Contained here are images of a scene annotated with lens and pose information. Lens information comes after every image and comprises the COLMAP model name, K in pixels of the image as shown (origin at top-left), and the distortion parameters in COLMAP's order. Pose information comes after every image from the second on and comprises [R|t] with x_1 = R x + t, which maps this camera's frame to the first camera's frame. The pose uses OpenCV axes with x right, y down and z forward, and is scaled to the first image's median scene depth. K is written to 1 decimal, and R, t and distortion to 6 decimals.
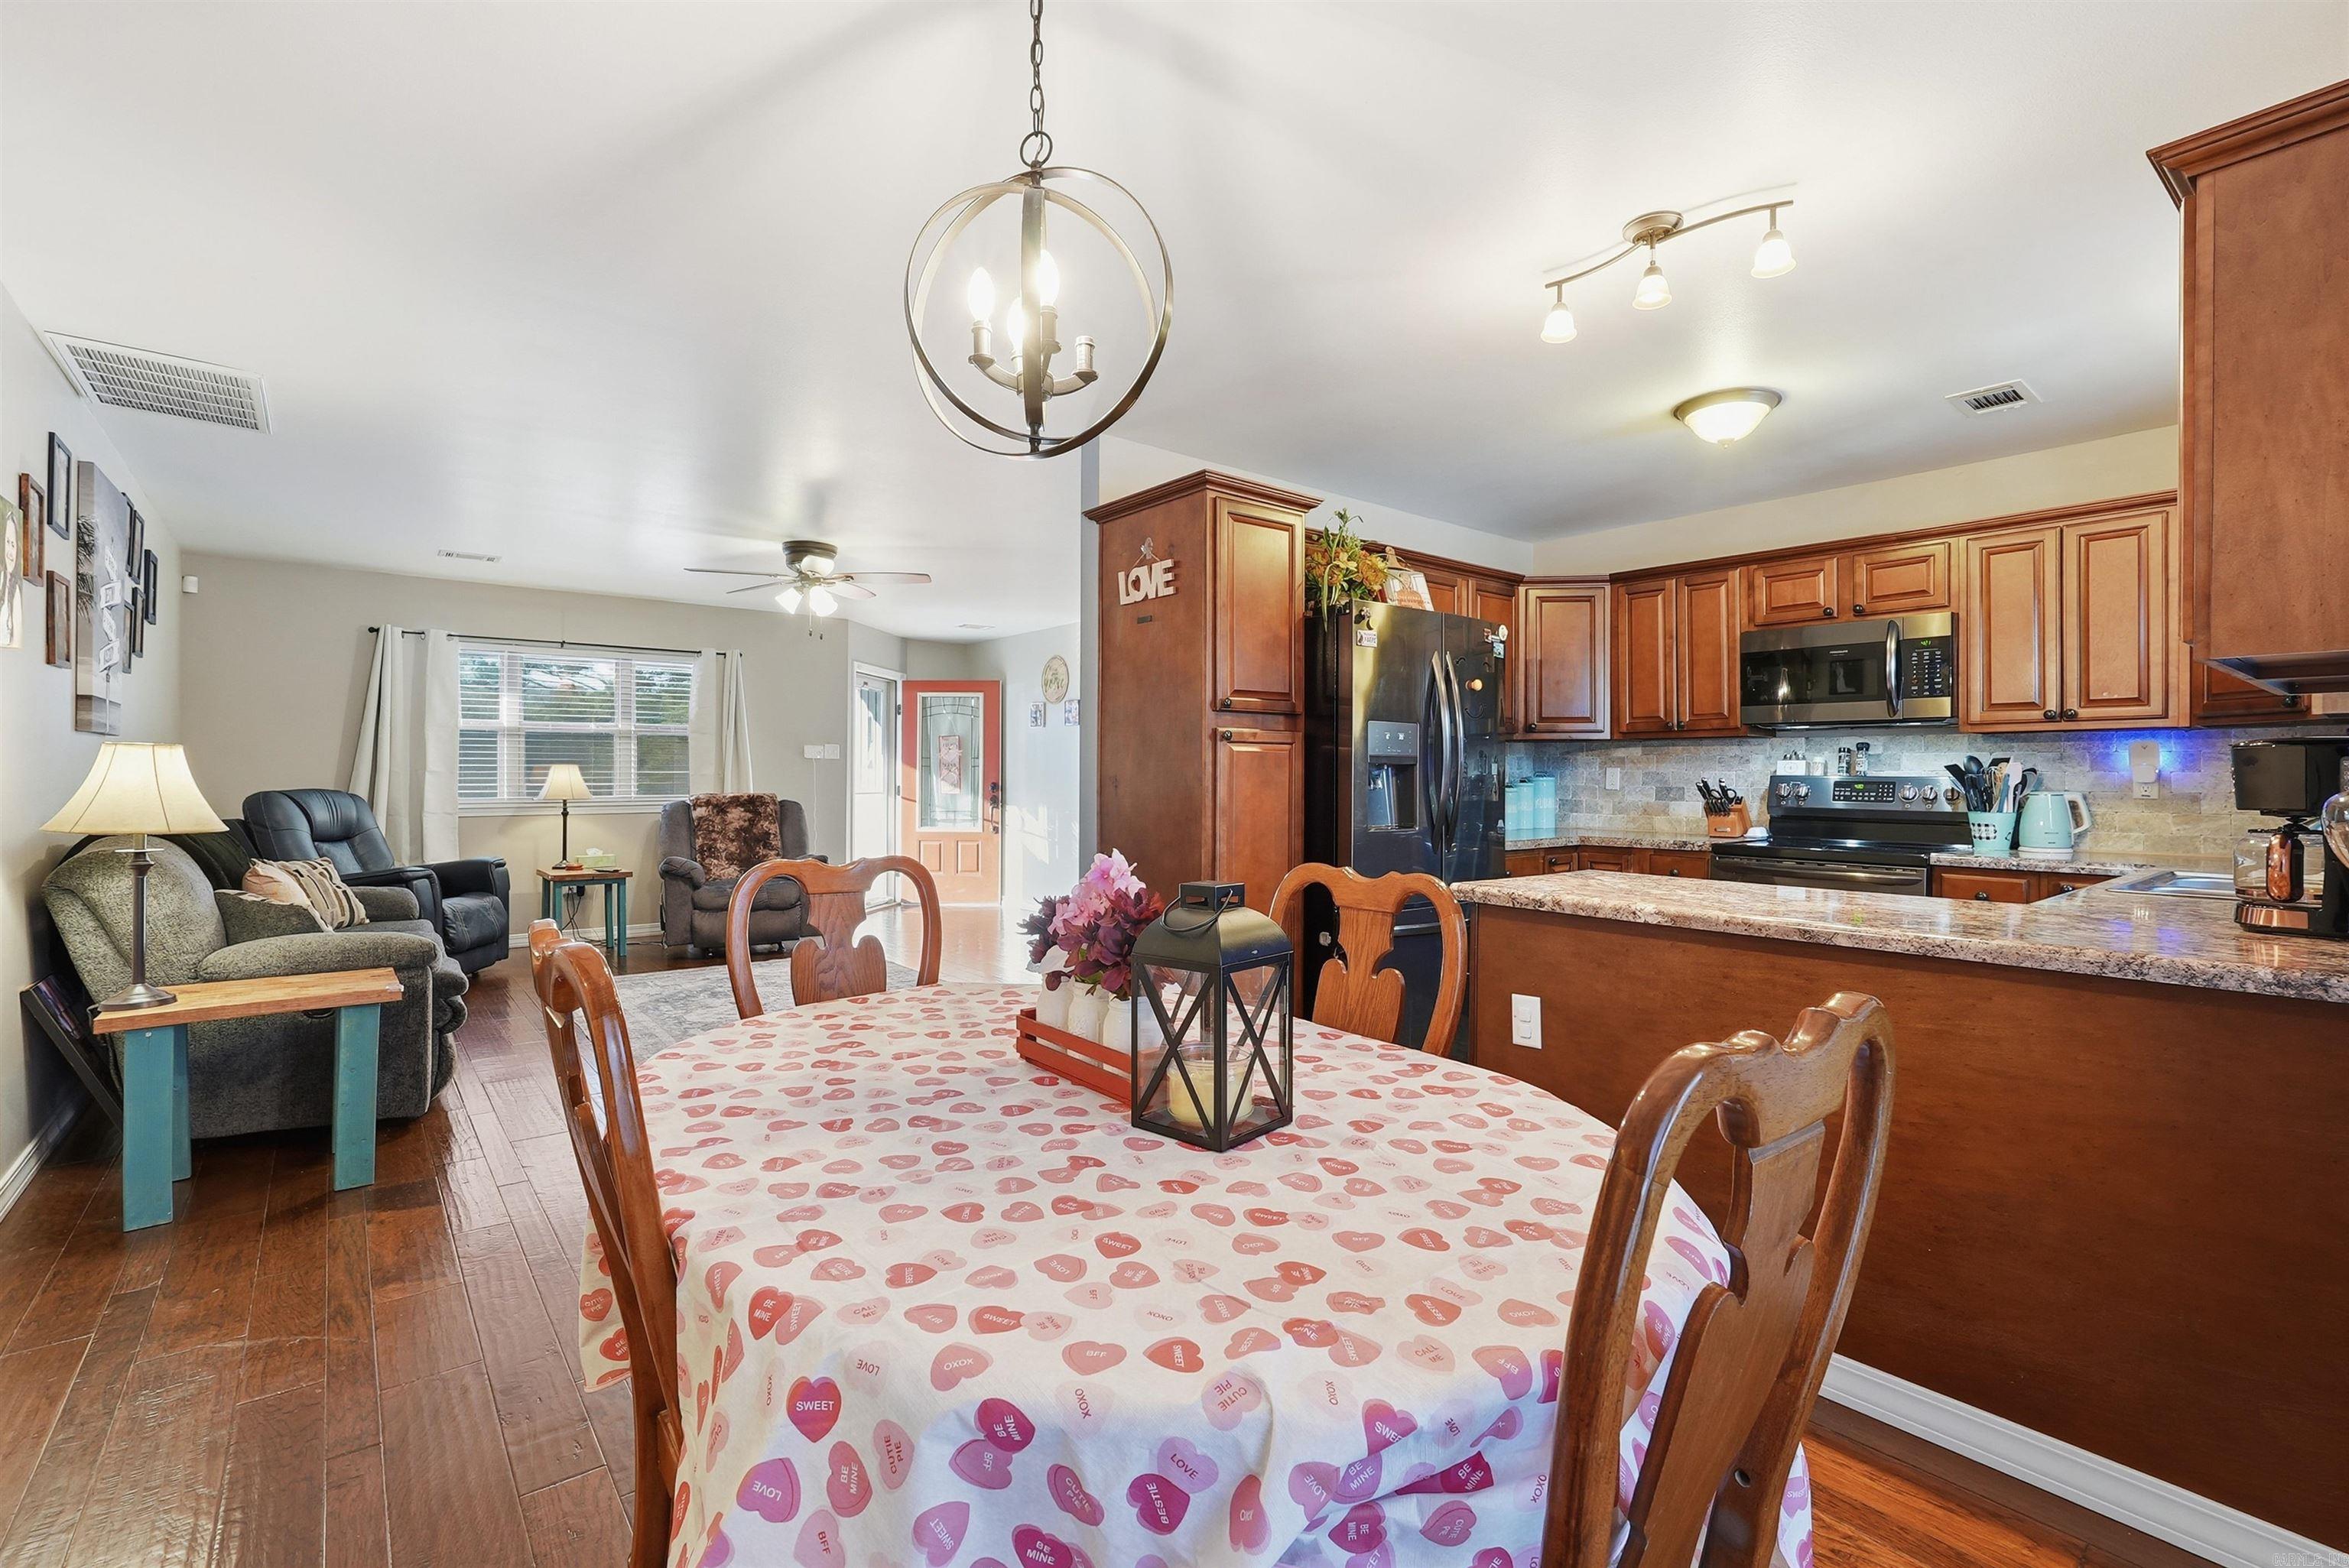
lens RADIAL K [[1067.2, 0, 1168.5], [0, 1067.2, 764.6], [0, 0, 1]] dist [-0.009866, 0.007525]
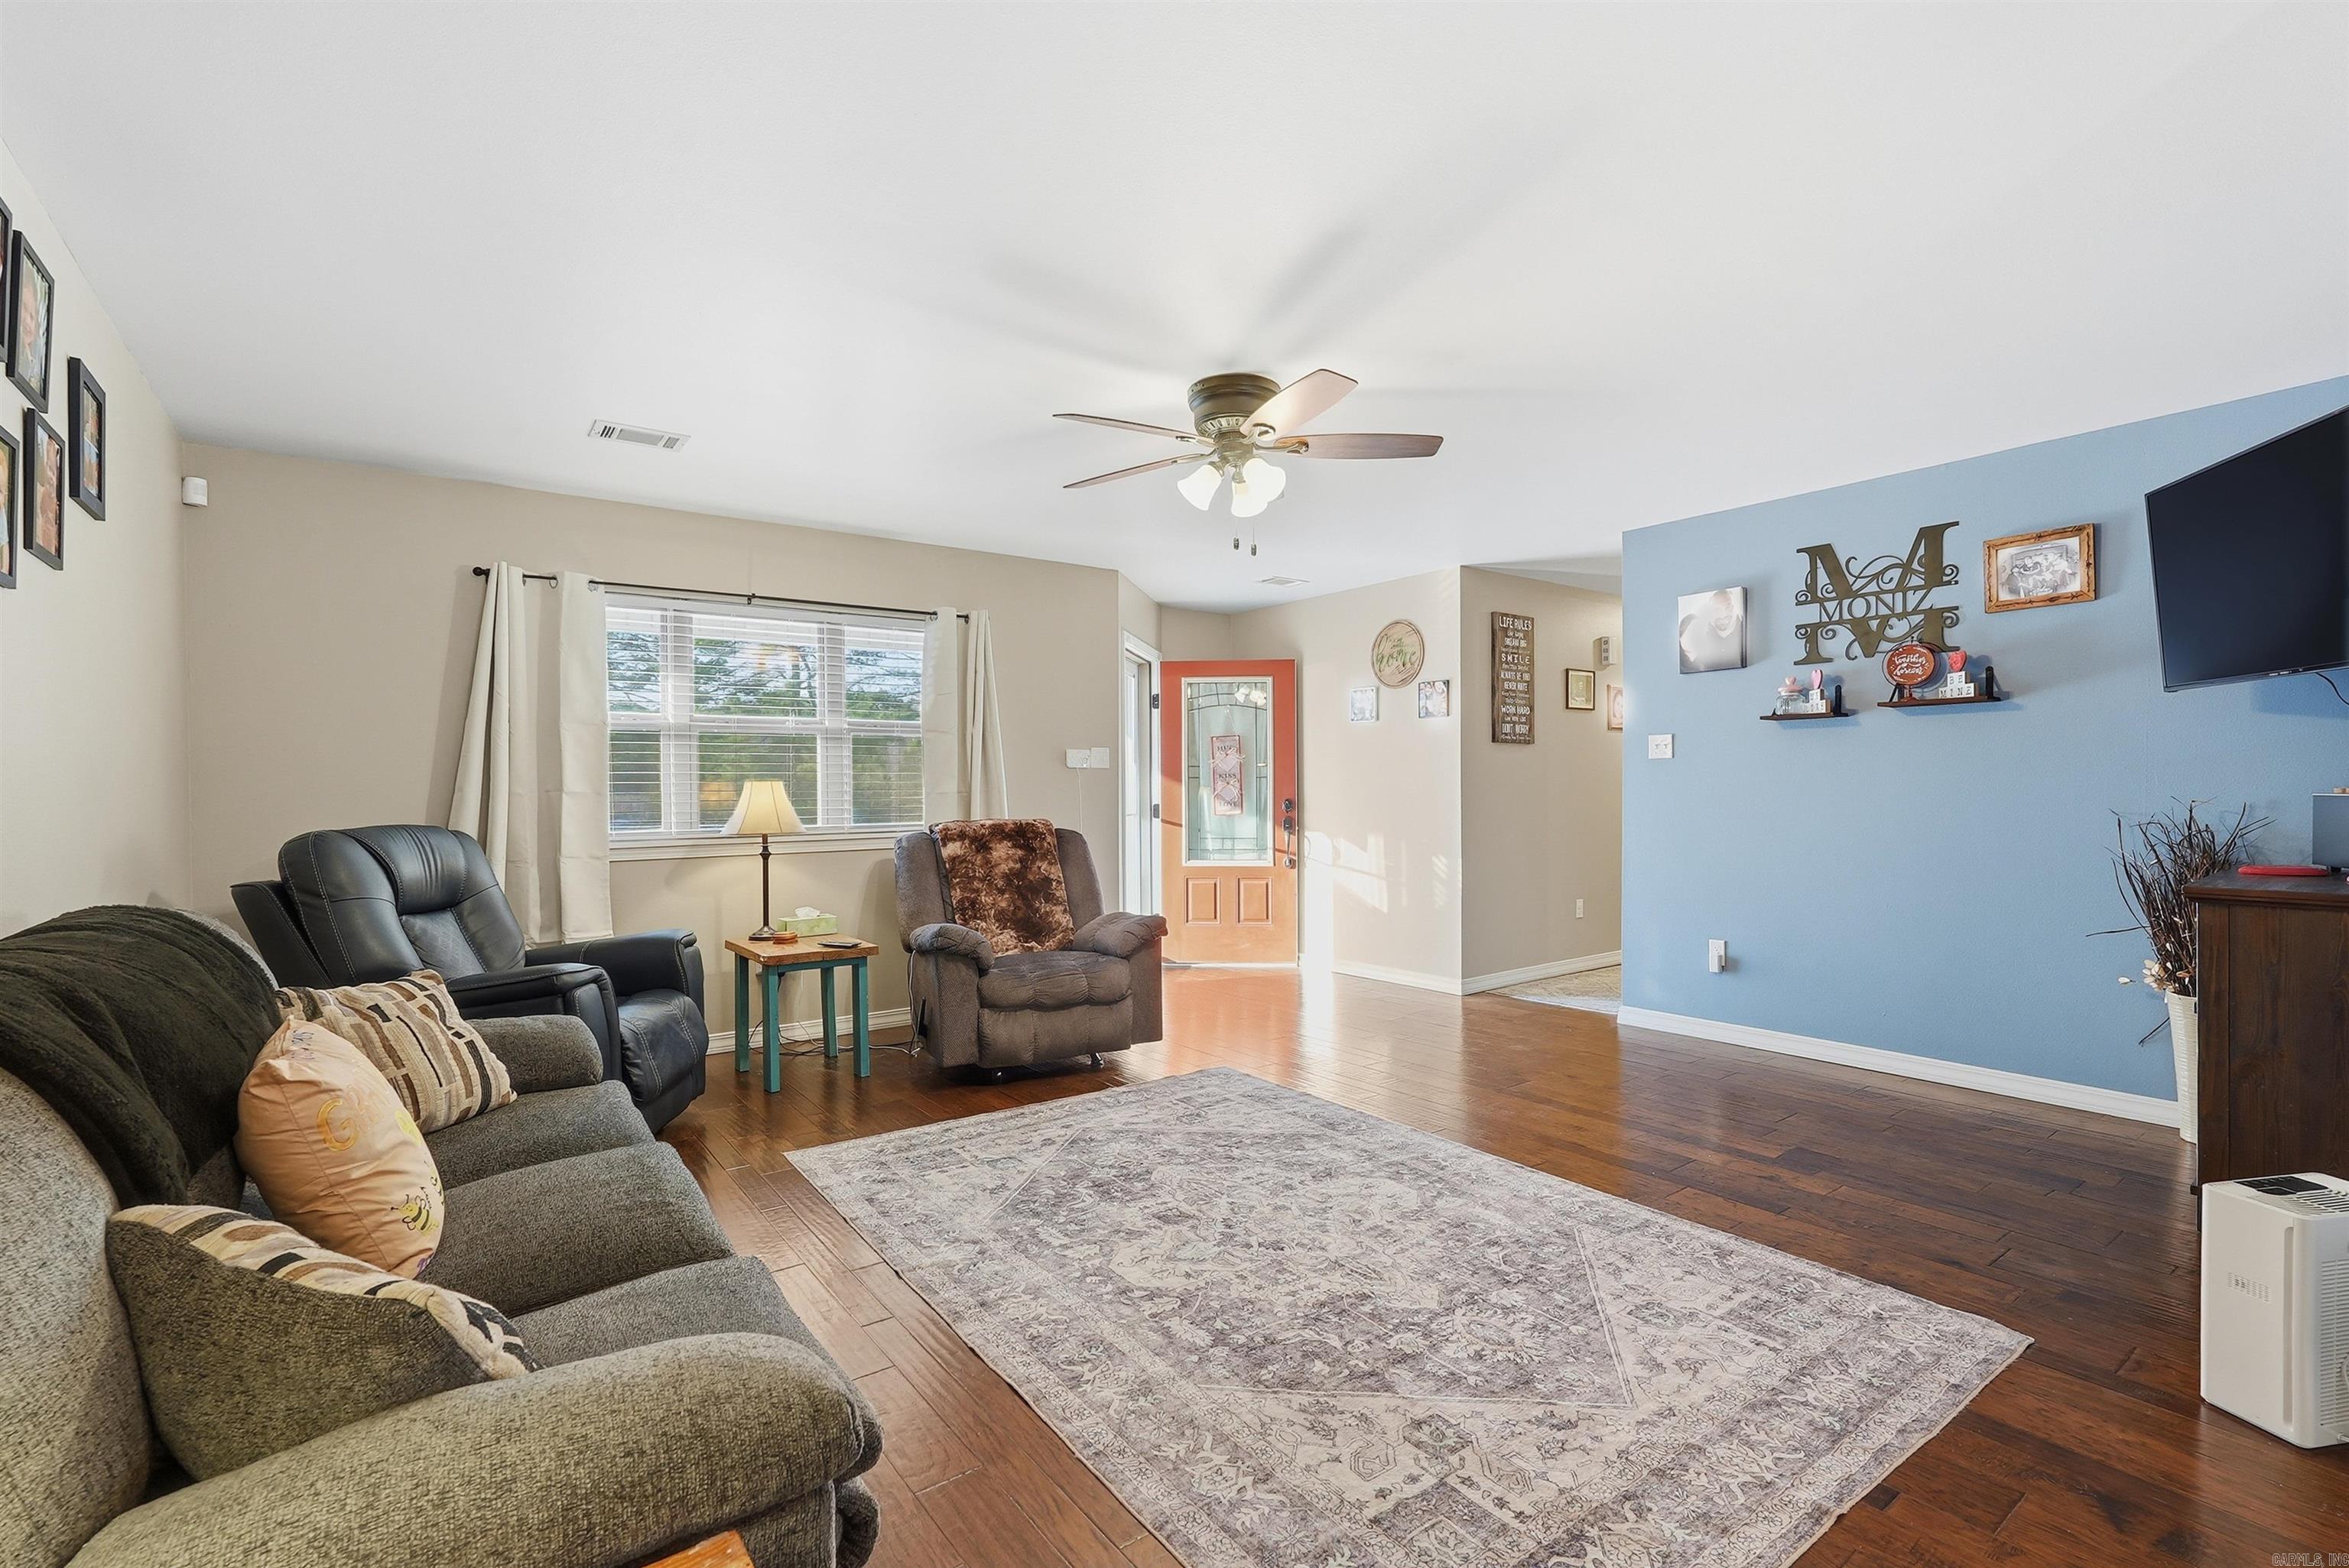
lens RADIAL K [[1067.2, 0, 1164.4], [0, 1067.2, 787.7], [0, 0, 1]] dist [-0.009866, 0.007525]
pose [[0.999054, -0.009708, -0.042382, -0.283913], [0.010169, 0.999891, 0.010679, 0.000291], [0.042274, -0.011100, 0.999044, 0.344452]]
